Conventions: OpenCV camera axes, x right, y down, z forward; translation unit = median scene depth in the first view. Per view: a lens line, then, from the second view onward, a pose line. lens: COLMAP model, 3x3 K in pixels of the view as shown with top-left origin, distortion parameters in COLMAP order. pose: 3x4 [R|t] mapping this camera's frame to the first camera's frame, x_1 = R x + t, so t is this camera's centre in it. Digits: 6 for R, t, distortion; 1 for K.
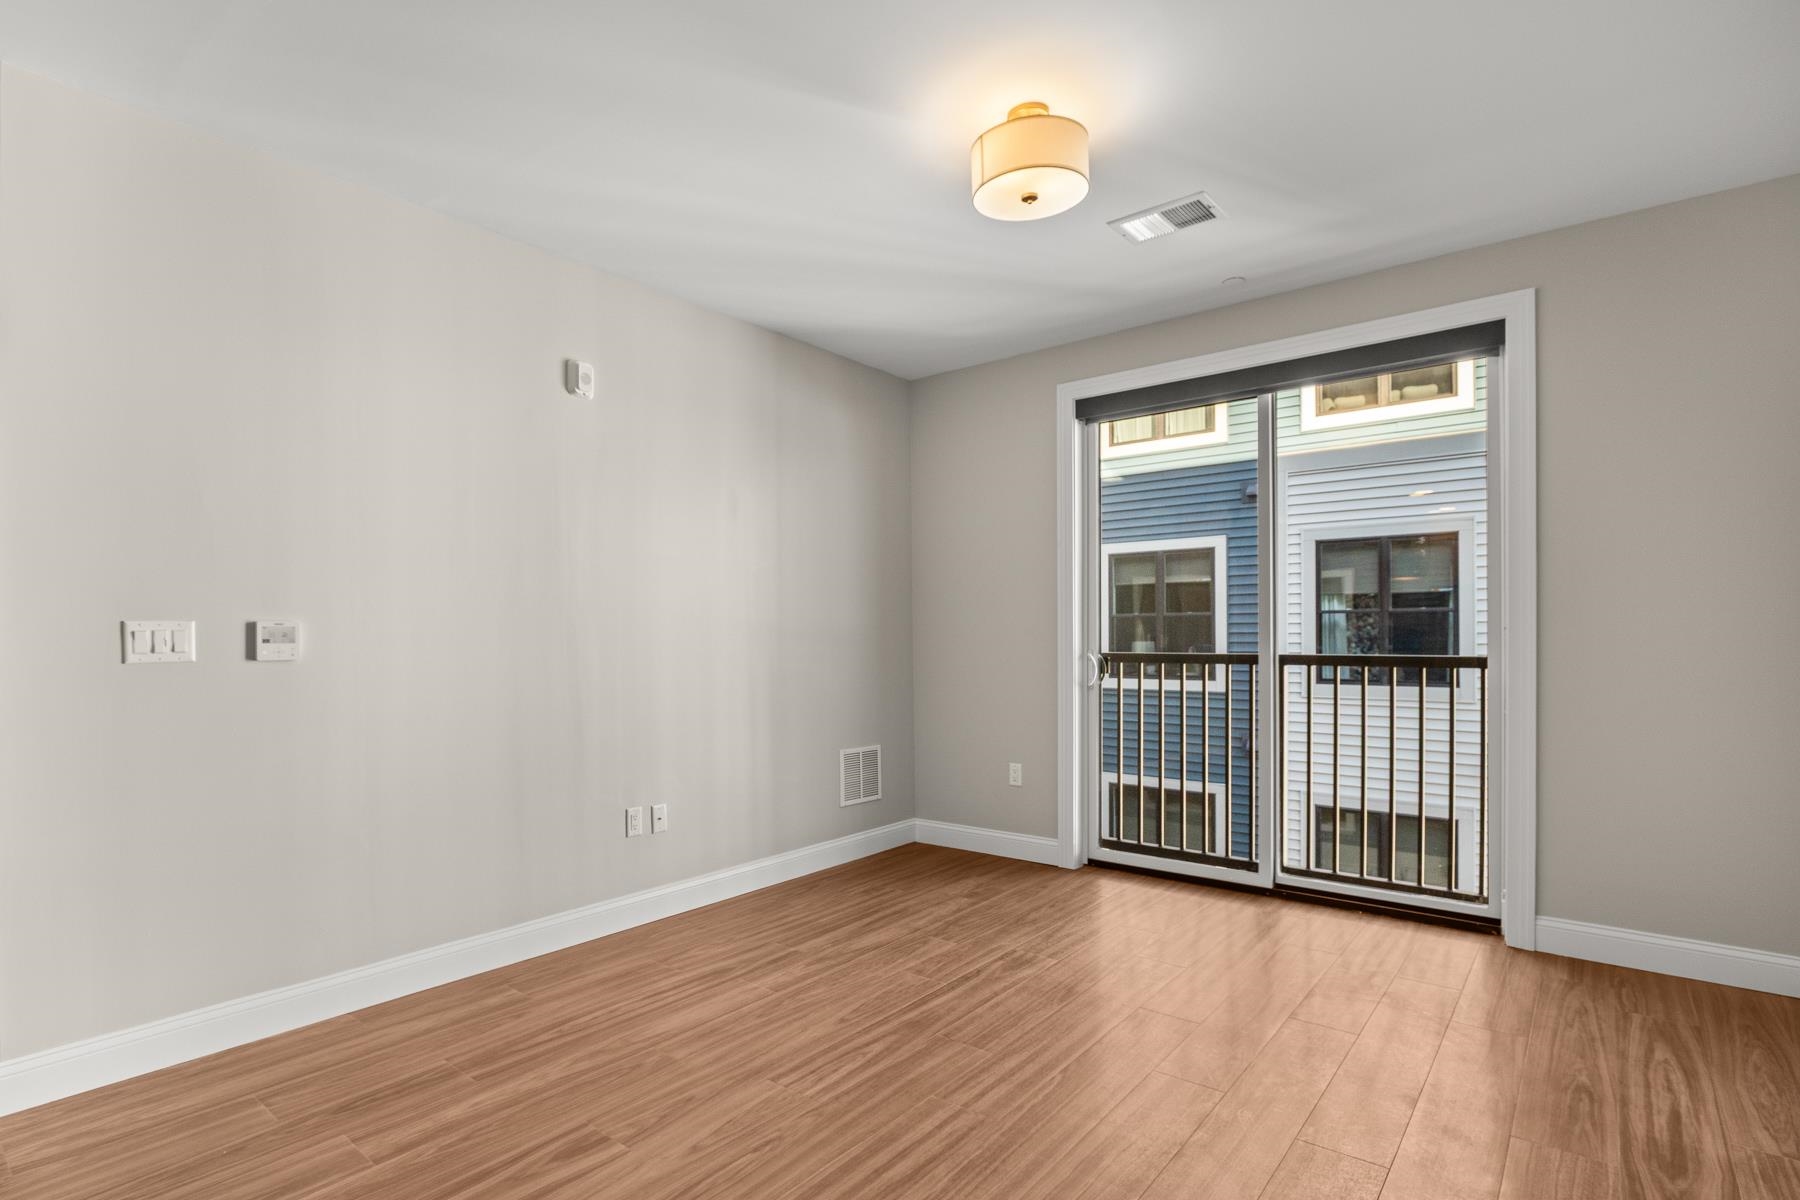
lens RADIAL K [[888.7, 0, 847.8], [0, 888.7, 626.7], [0, 0, 1]] dist [-0.018597, 0.000134]
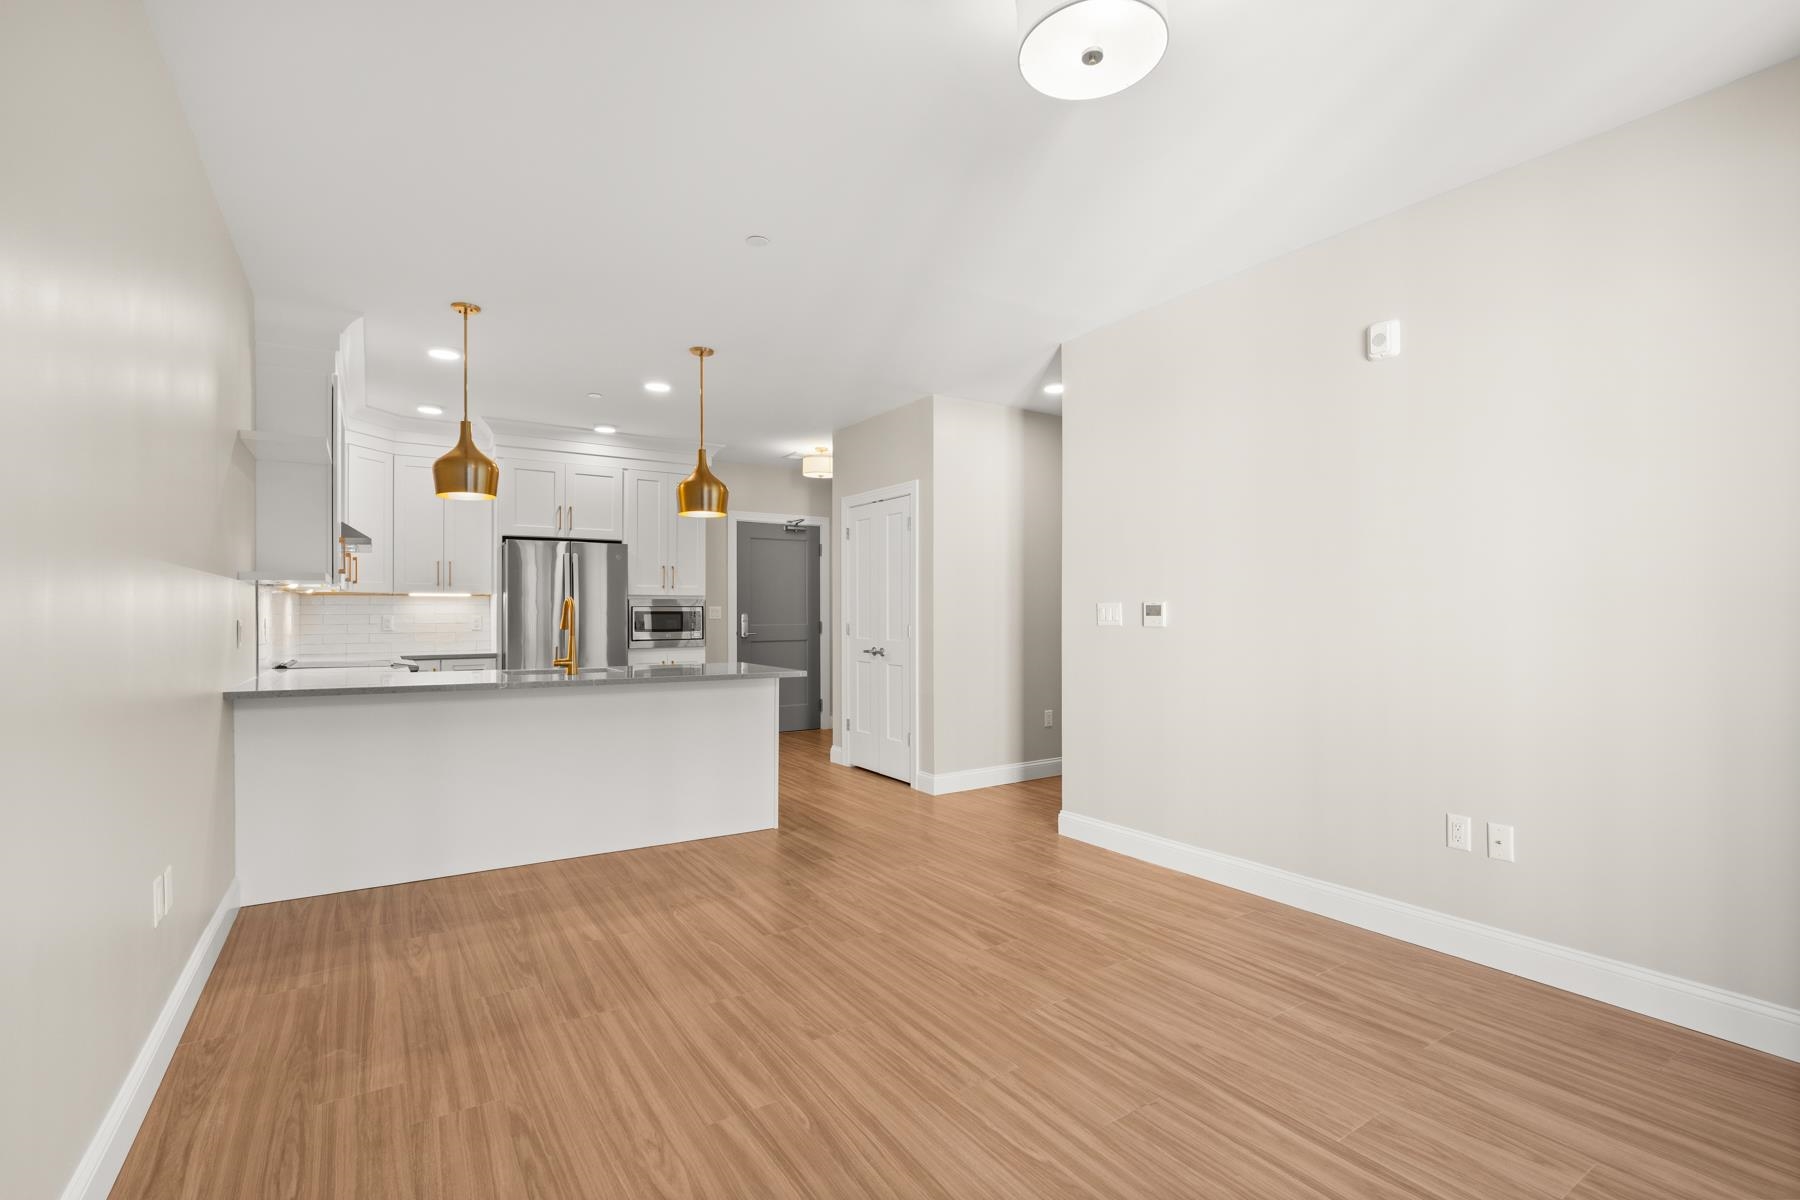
lens RADIAL K [[828.6, 0, 903.9], [0, 828.6, 607.7], [0, 0, 1]] dist [-0.019951, 0.005771]
pose [[-0.280922, -0.001274, -0.959730, 0.735067], [0.015957, 0.999855, -0.005999, 0.004107], [0.959598, -0.017000, -0.280861, 0.810116]]
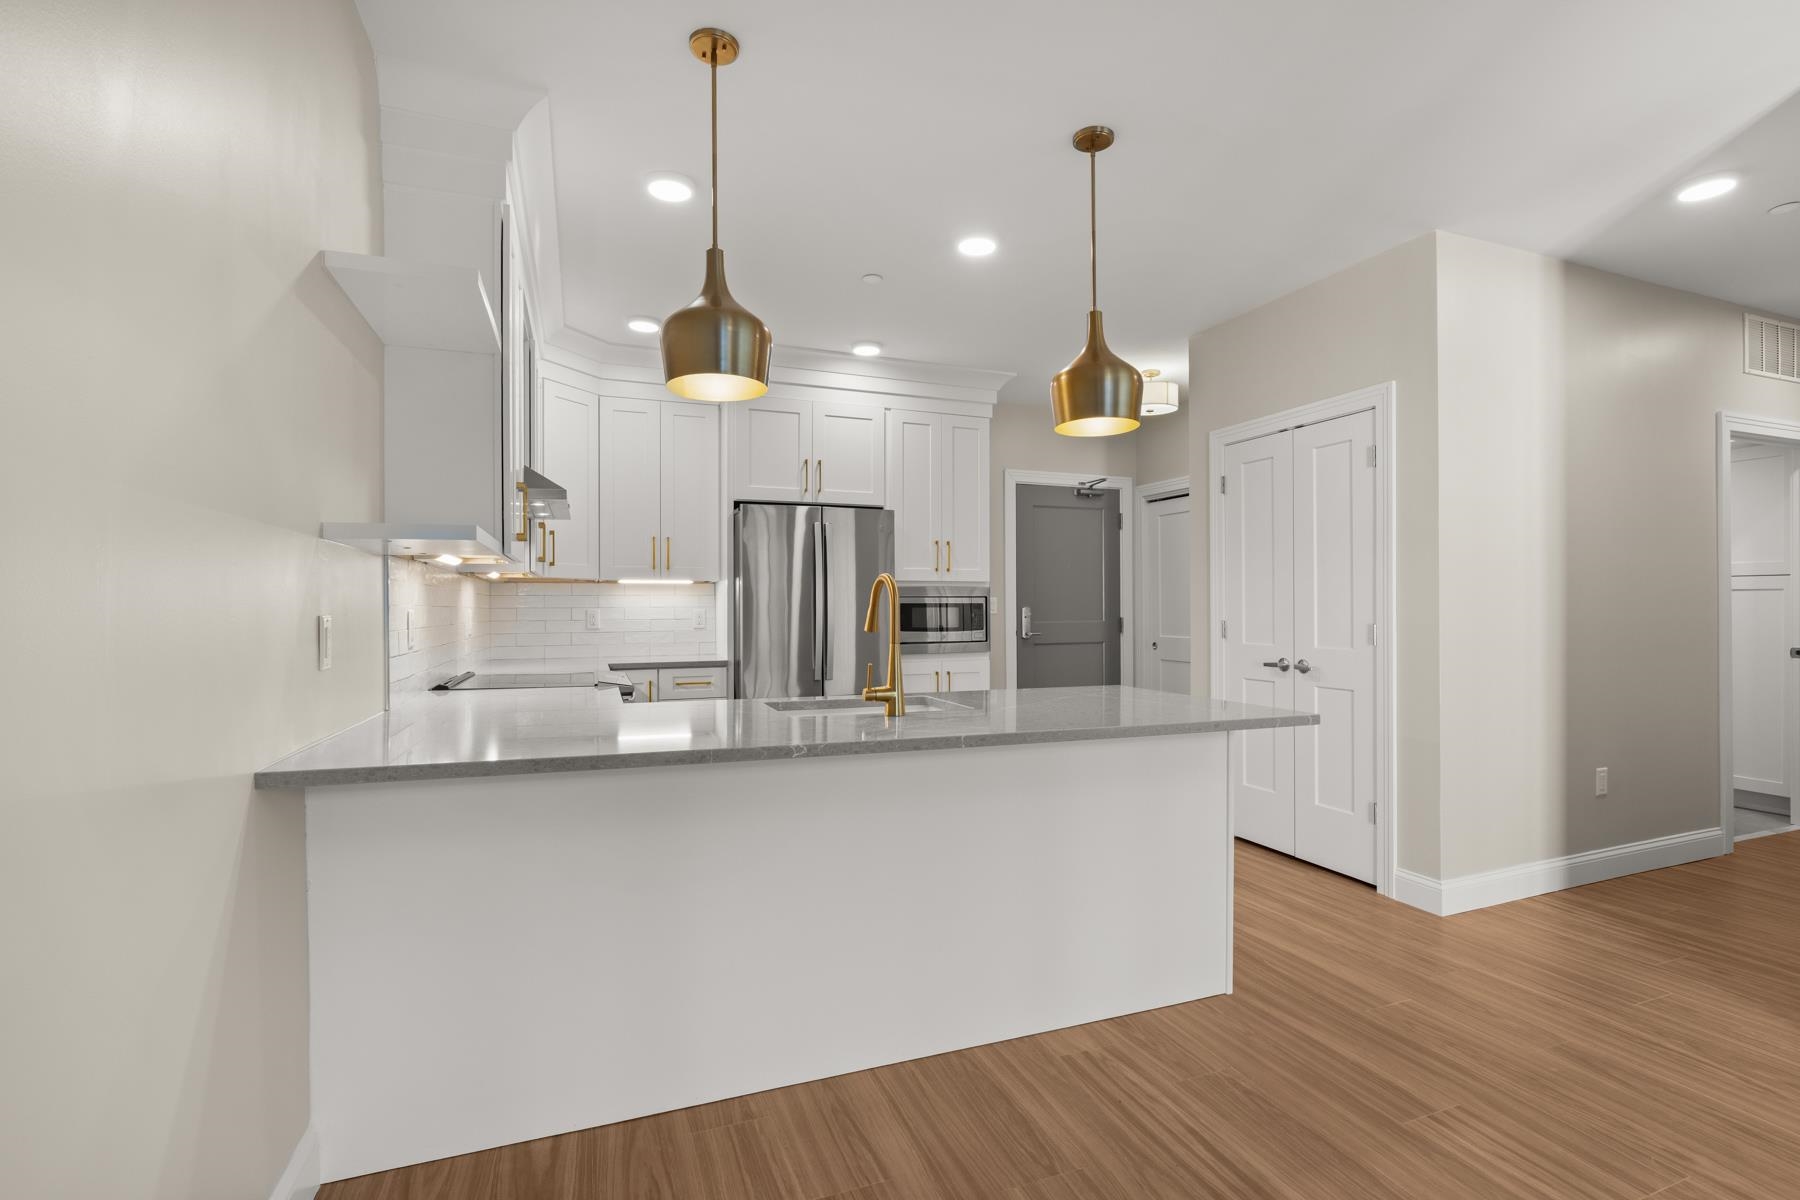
lens RADIAL K [[828.6, 0, 896.8], [0, 828.6, 605.0], [0, 0, 1]] dist [-0.019951, 0.005771]
pose [[-0.478081, 0.002205, -0.878313, 0.264973], [0.016911, 0.999835, -0.006695, 0.003087], [0.878153, -0.018054, -0.478039, 0.294540]]
